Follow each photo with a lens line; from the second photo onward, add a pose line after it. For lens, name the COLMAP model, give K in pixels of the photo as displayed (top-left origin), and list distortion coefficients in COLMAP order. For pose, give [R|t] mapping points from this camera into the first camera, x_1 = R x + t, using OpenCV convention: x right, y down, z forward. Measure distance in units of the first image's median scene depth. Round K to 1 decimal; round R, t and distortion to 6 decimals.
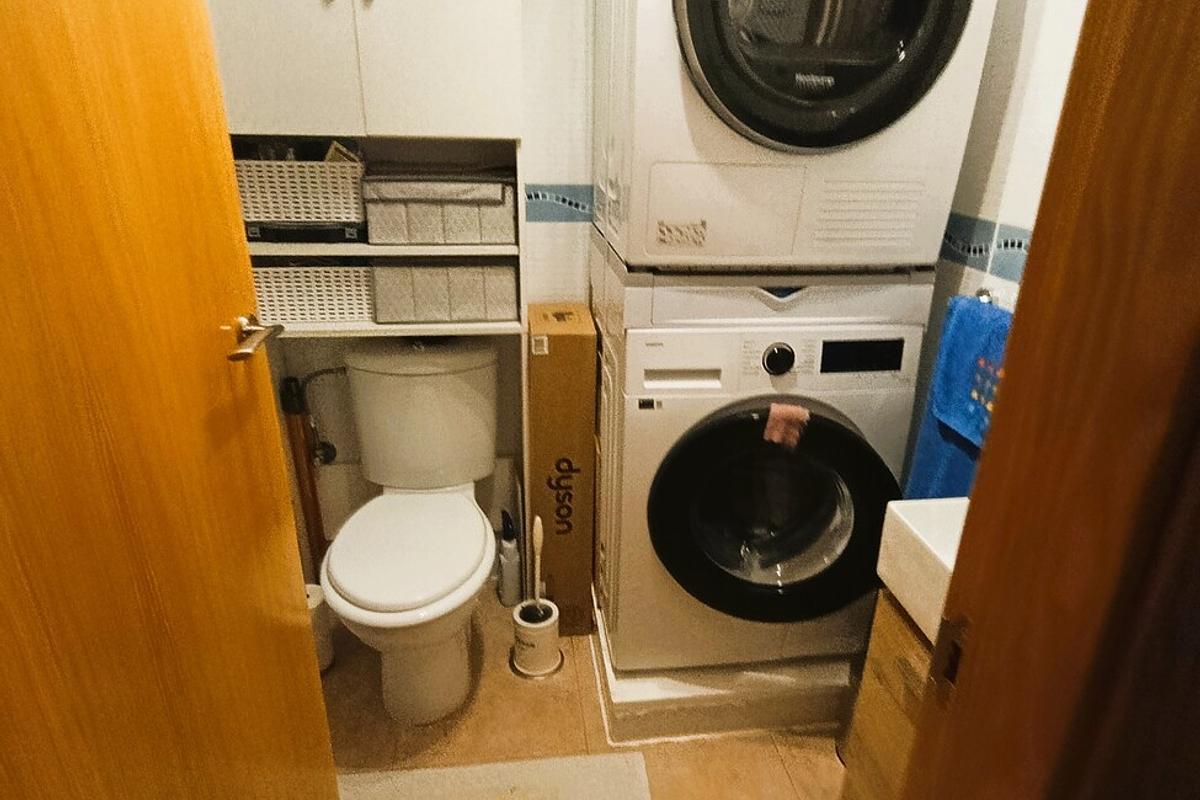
lens RADIAL K [[729.1, 0, 600.0], [0, 729.1, 400.0], [0, 0, 1]] dist [0.013552, -0.016769]
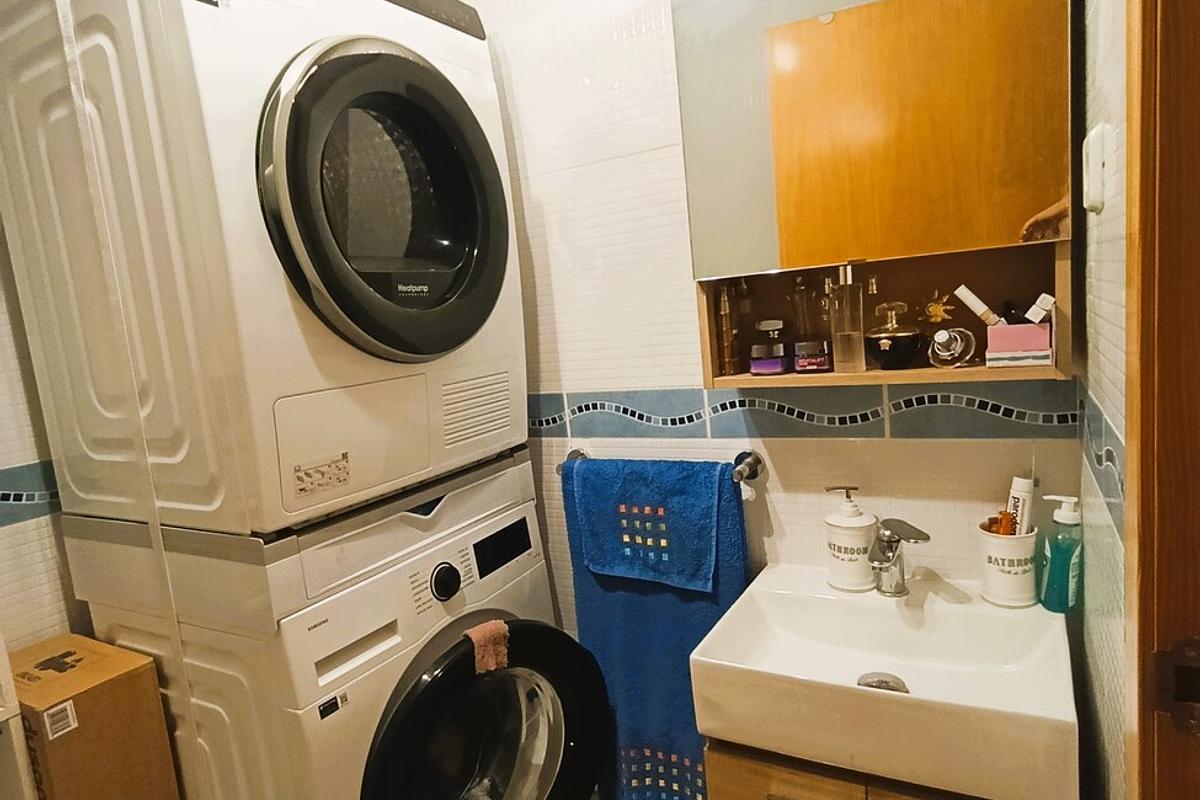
lens RADIAL K [[729.1, 0, 600.0], [0, 729.1, 400.0], [0, 0, 1]] dist [0.013552, -0.016769]
pose [[0.593775, -0.182113, 0.783751, -0.254079], [0.400703, 0.911602, -0.091755, -0.086088], [-0.697759, 0.368534, 0.614259, 0.214500]]
